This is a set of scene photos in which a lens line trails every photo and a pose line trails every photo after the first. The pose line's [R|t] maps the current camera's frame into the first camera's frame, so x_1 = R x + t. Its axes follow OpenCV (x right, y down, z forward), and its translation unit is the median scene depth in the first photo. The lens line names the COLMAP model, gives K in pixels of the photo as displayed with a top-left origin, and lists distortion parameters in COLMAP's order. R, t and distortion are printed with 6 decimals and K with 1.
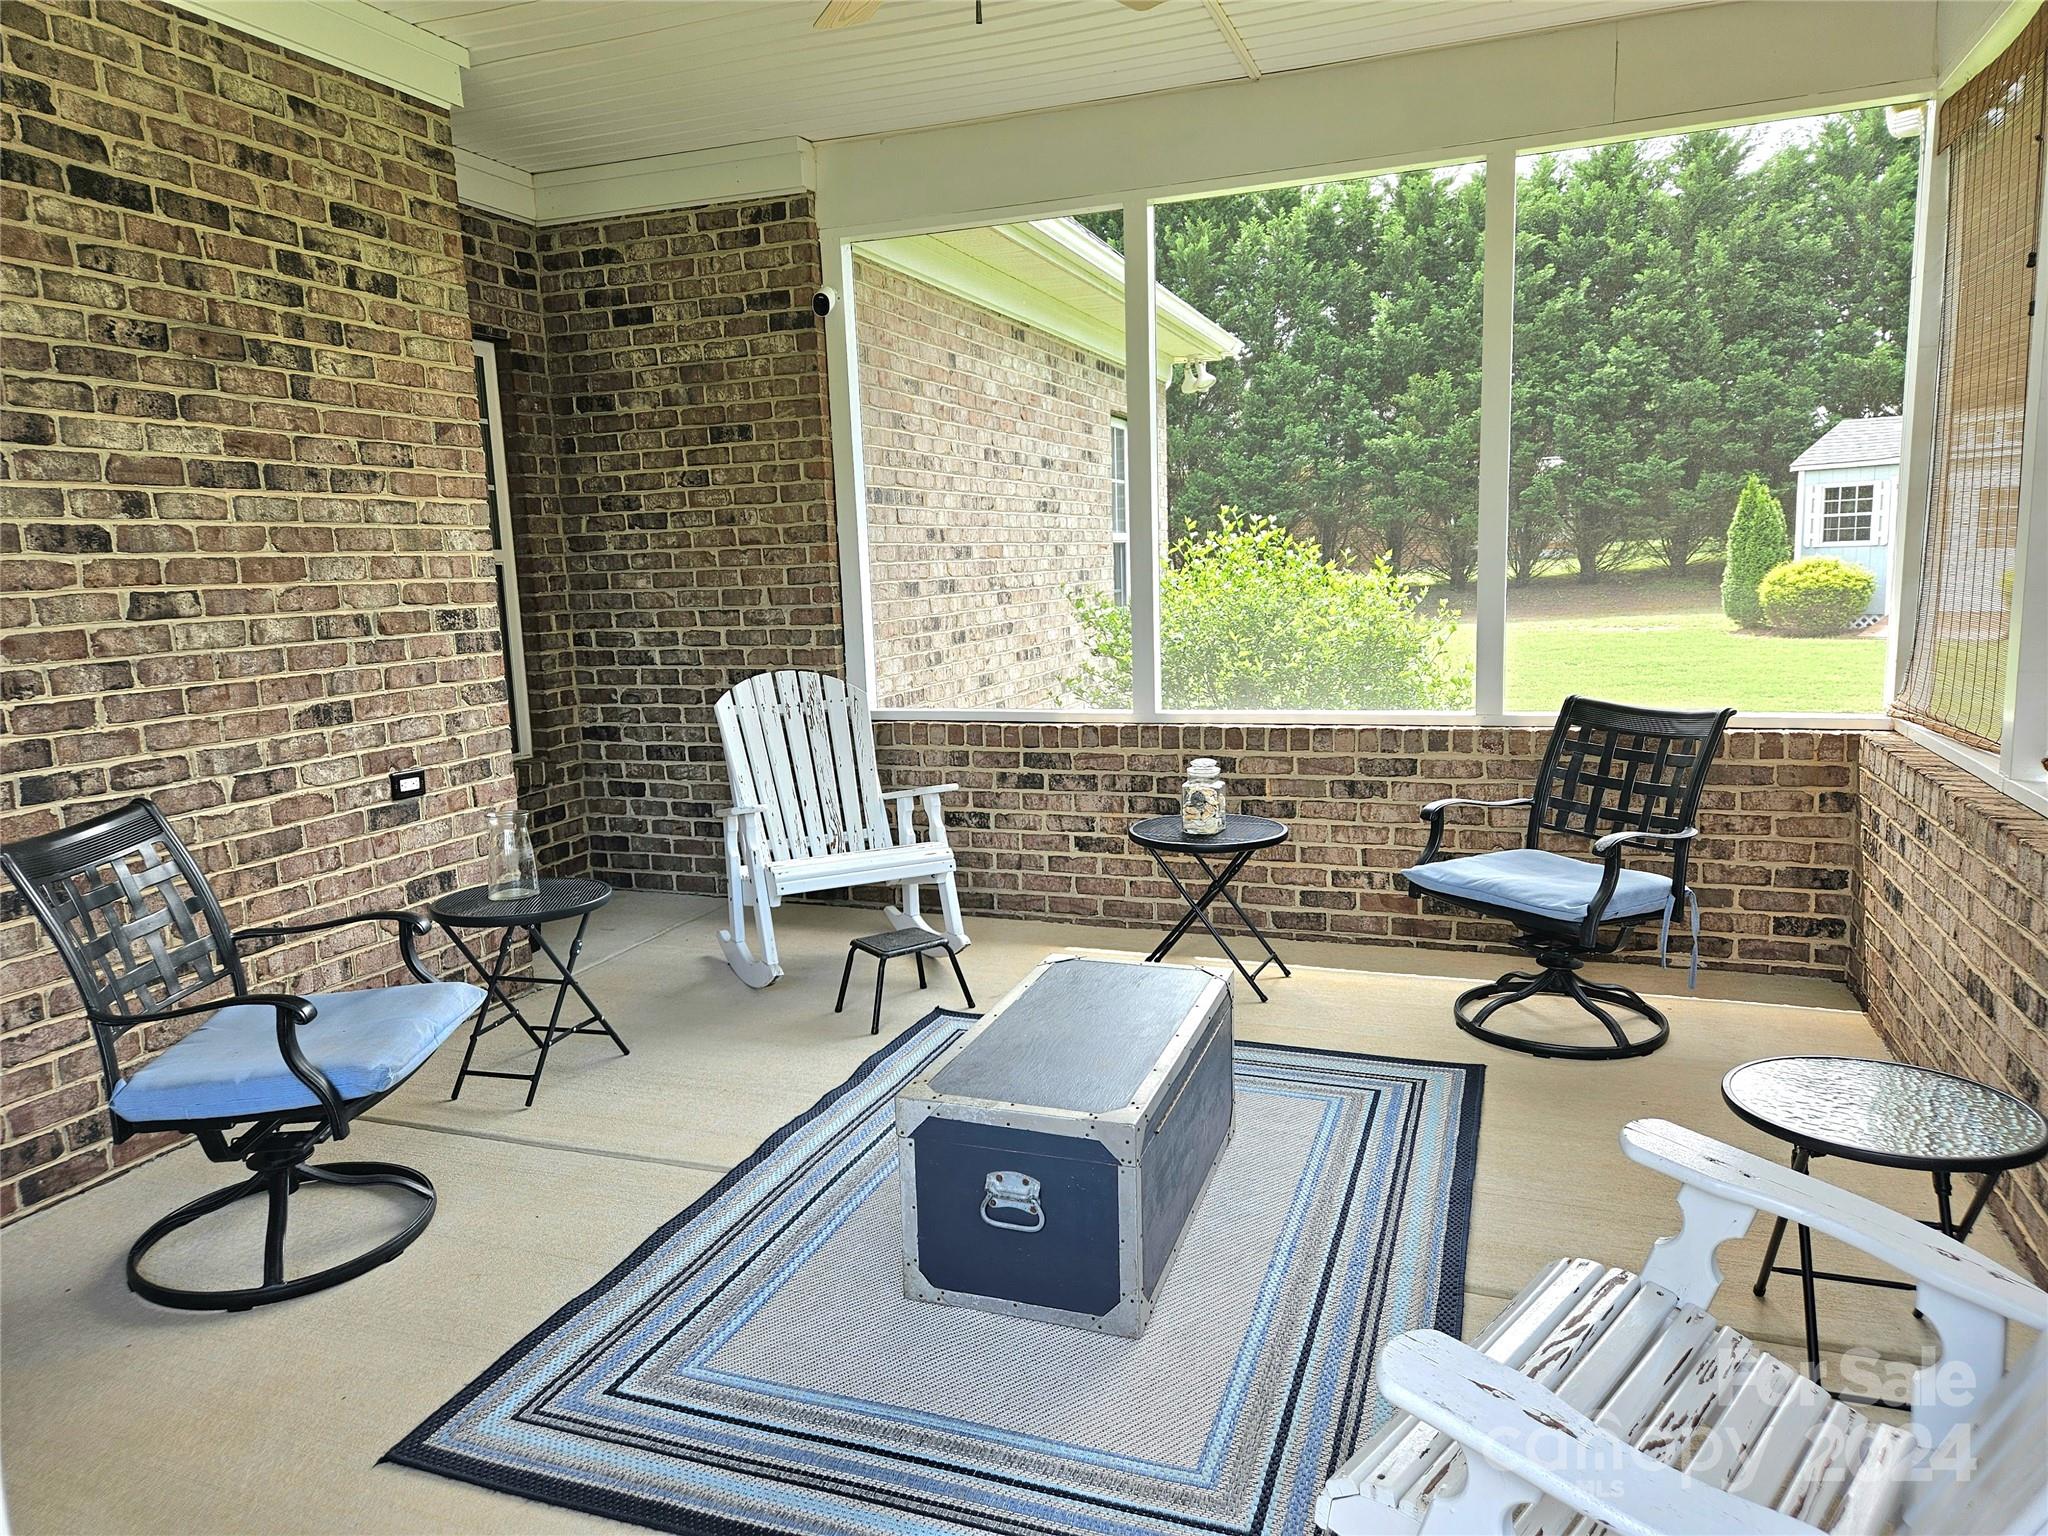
lens RADIAL K [[1399.4, 0, 985.9], [0, 1399.4, 756.4], [0, 0, 1]] dist [0.052489, -0.037164]
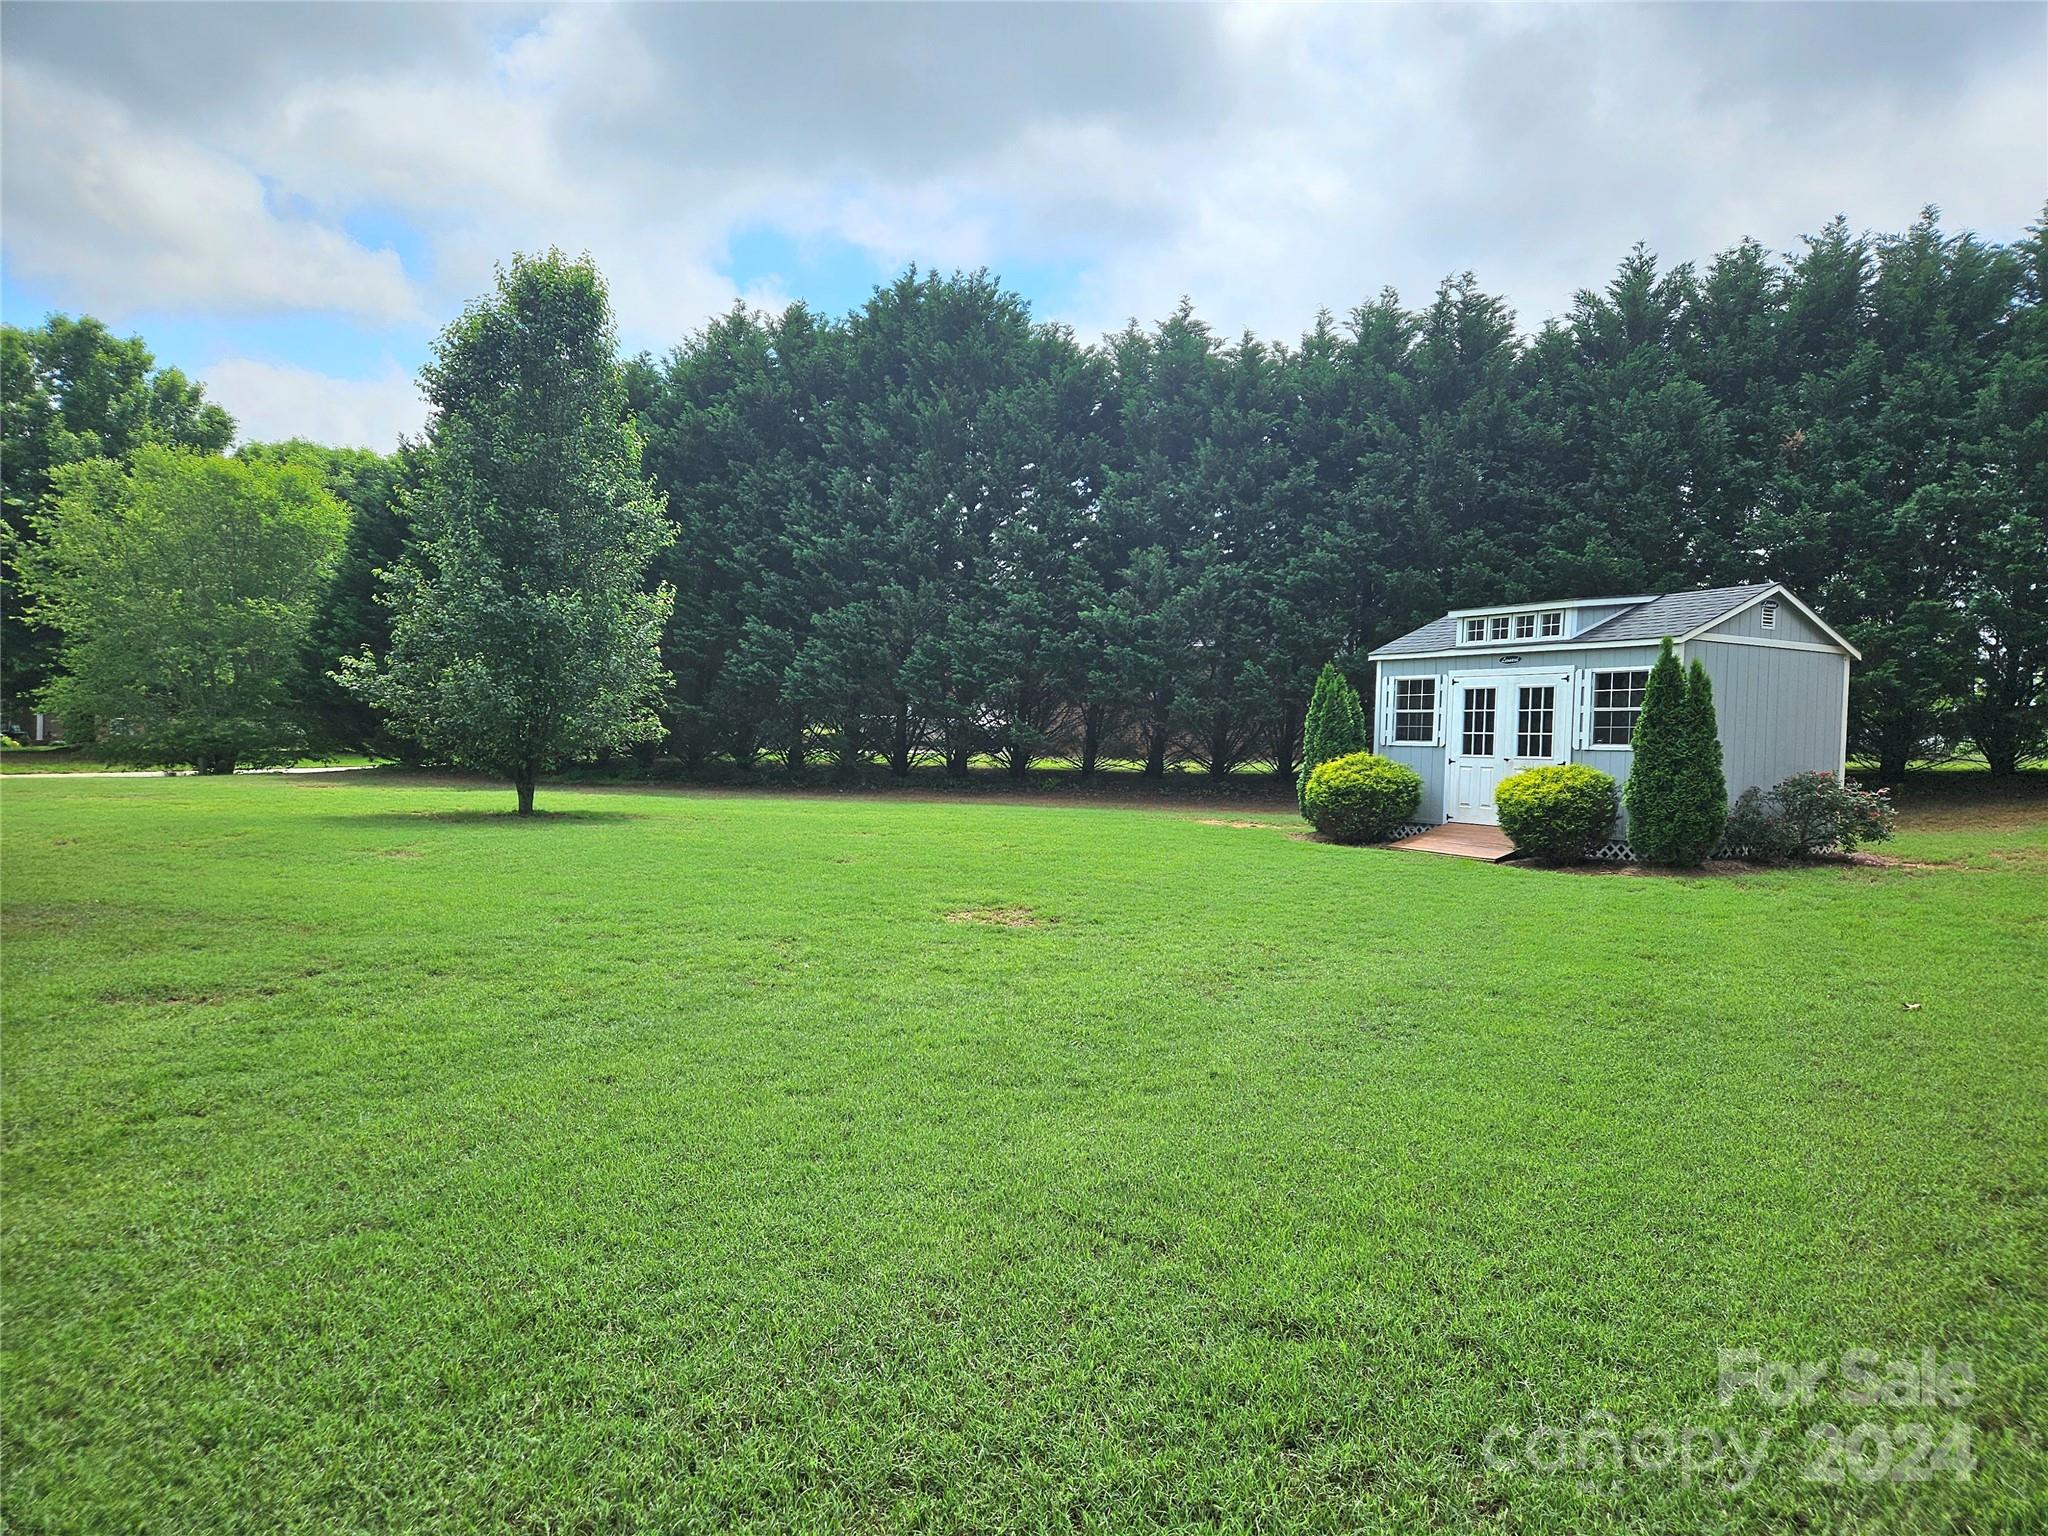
lens RADIAL K [[1399.4, 0, 1009.9], [0, 1399.4, 761.2], [0, 0, 1]] dist [0.052489, -0.037164]
pose [[0.988759, 0.076945, -0.128197, 0.374812], [-0.093012, 0.987855, -0.124463, -0.005809], [0.117064, 0.134988, 0.983908, 0.092168]]
